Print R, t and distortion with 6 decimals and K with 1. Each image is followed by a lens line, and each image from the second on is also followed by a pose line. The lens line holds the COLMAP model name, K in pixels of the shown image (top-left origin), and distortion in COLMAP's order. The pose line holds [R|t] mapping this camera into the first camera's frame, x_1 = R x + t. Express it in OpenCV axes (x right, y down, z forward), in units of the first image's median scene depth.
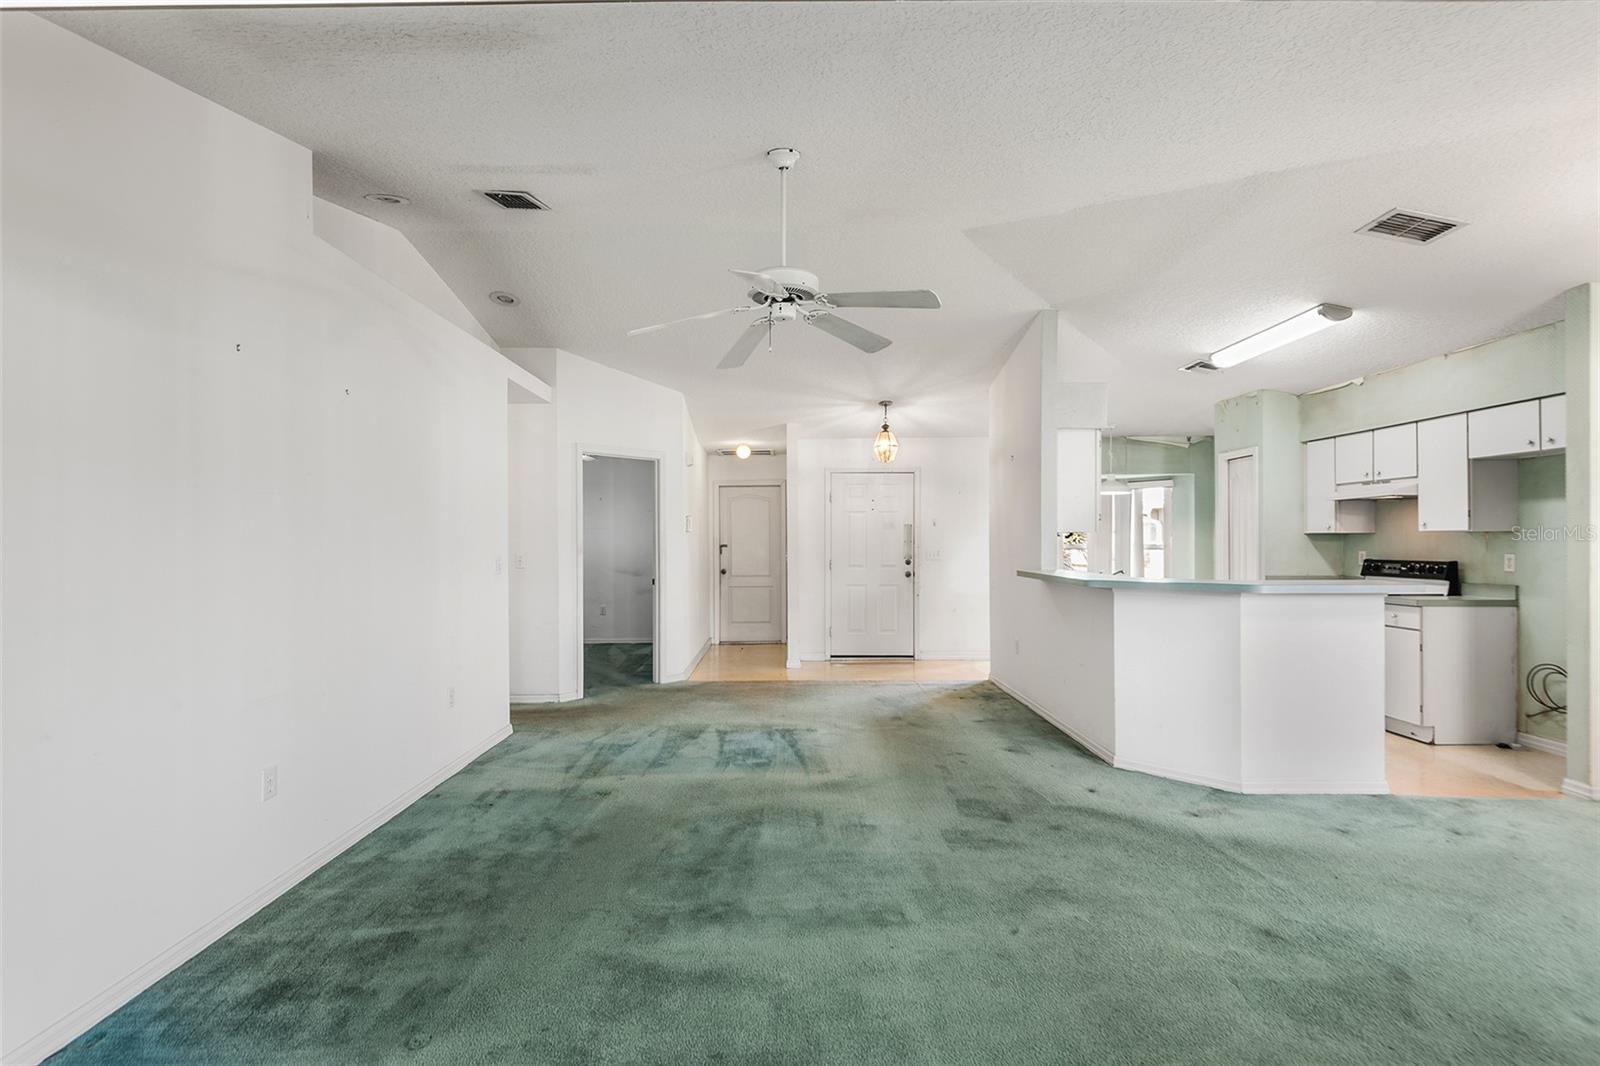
lens RADIAL K [[733.2, 0, 799.1], [0, 733.2, 542.8], [0, 0, 1]] dist [0.041210, -0.024186]
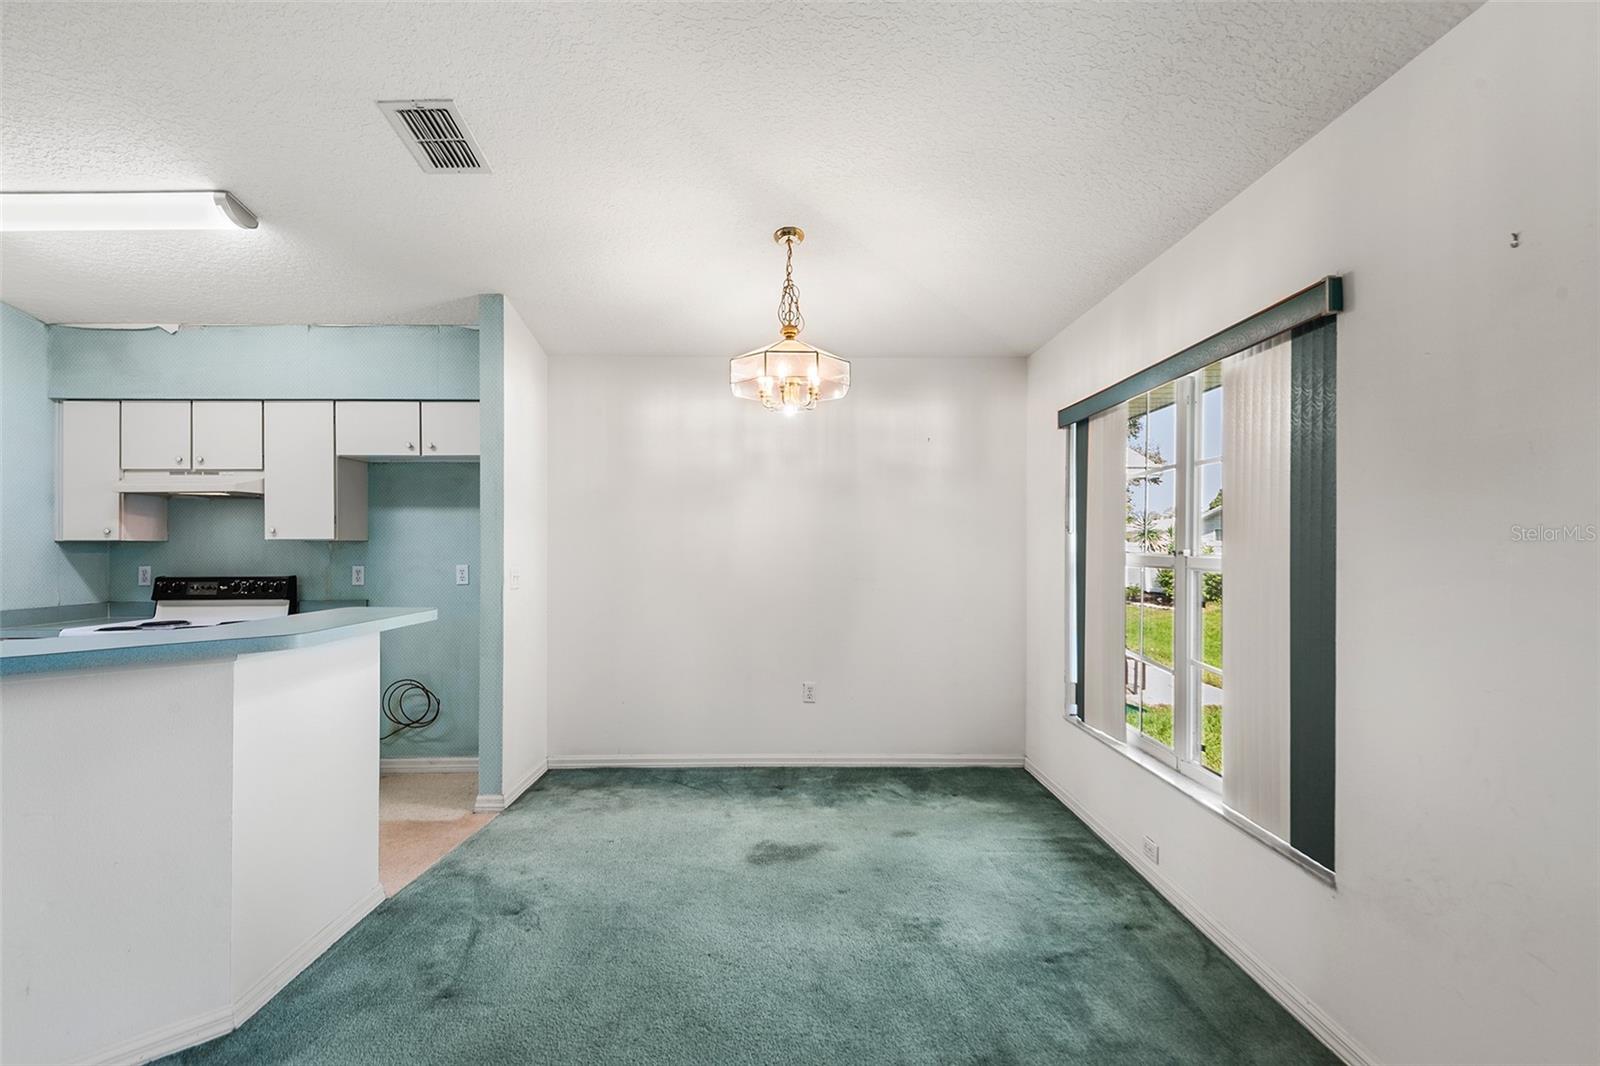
lens RADIAL K [[737.3, 0, 787.9], [0, 737.3, 544.8], [0, 0, 1]] dist [0.039134, -0.025251]
pose [[0.006686, 0.002396, 0.999975, 0.044697], [0.005052, 0.999984, -0.002430, -0.005398], [-0.999965, 0.005068, 0.006674, 0.439628]]
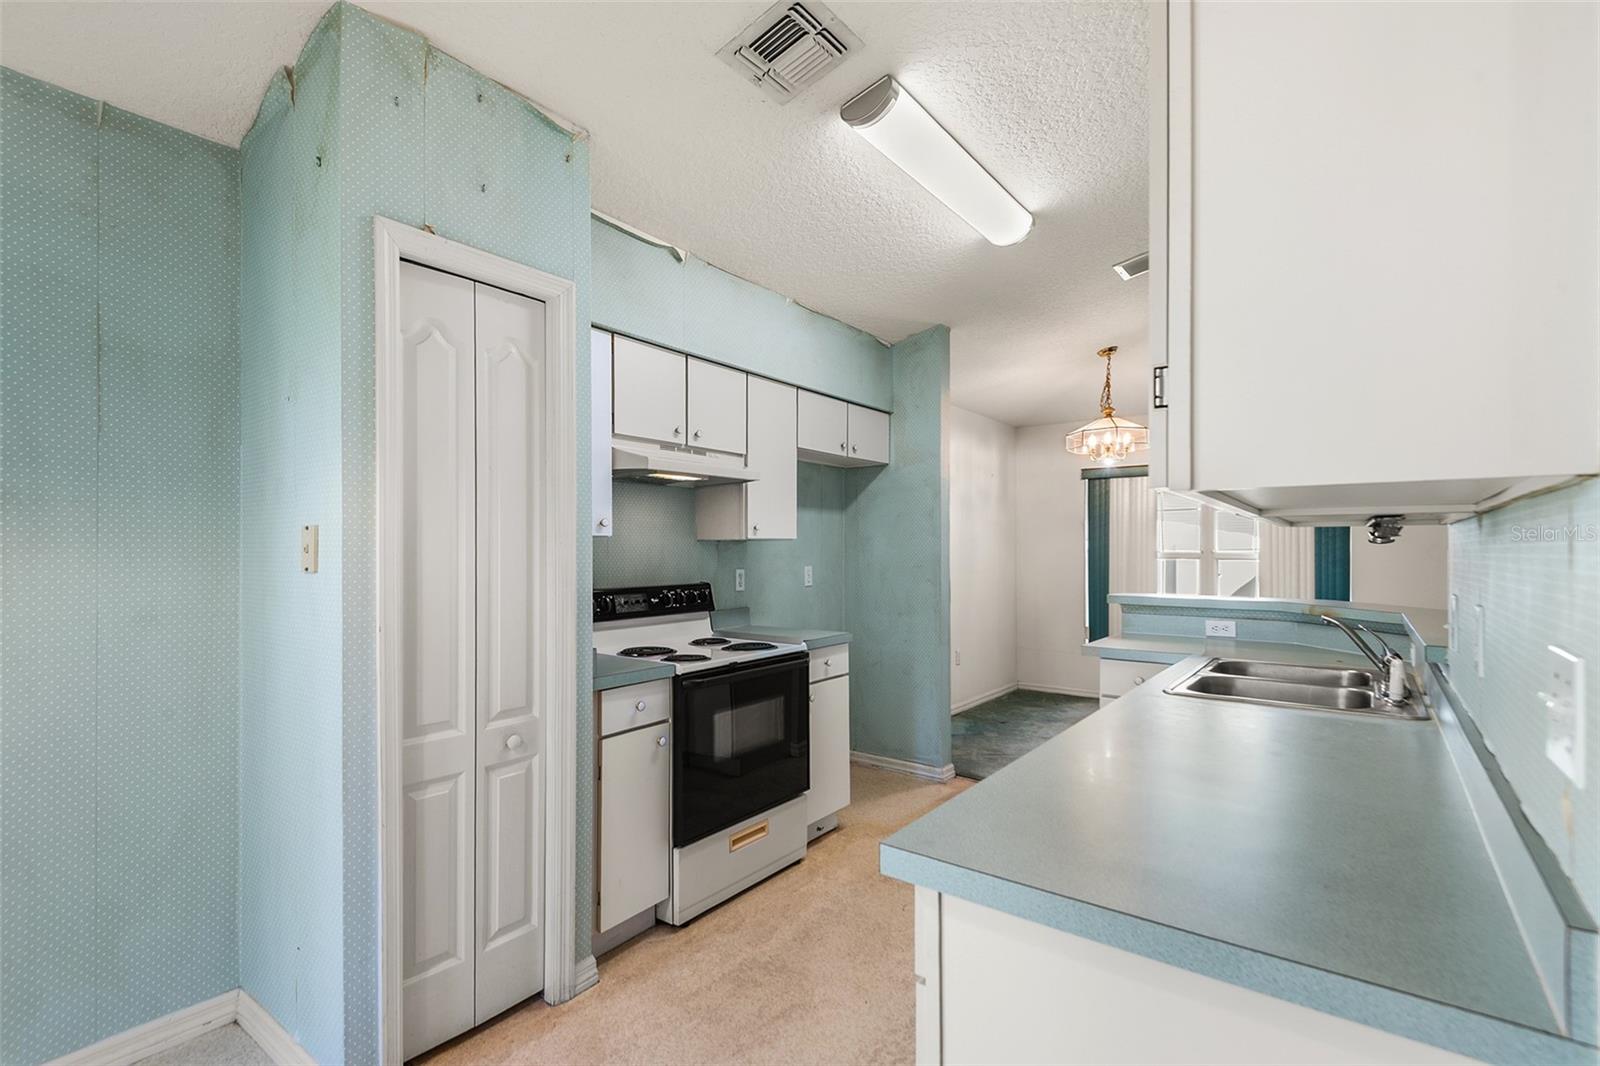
lens RADIAL K [[737.3, 0, 787.9], [0, 737.3, 544.8], [0, 0, 1]] dist [0.039134, -0.025251]
pose [[-0.785013, 0.010270, 0.619395, 0.394456], [0.007323, 0.999947, -0.007298, -0.004570], [-0.619436, -0.001193, -0.785046, 1.486386]]
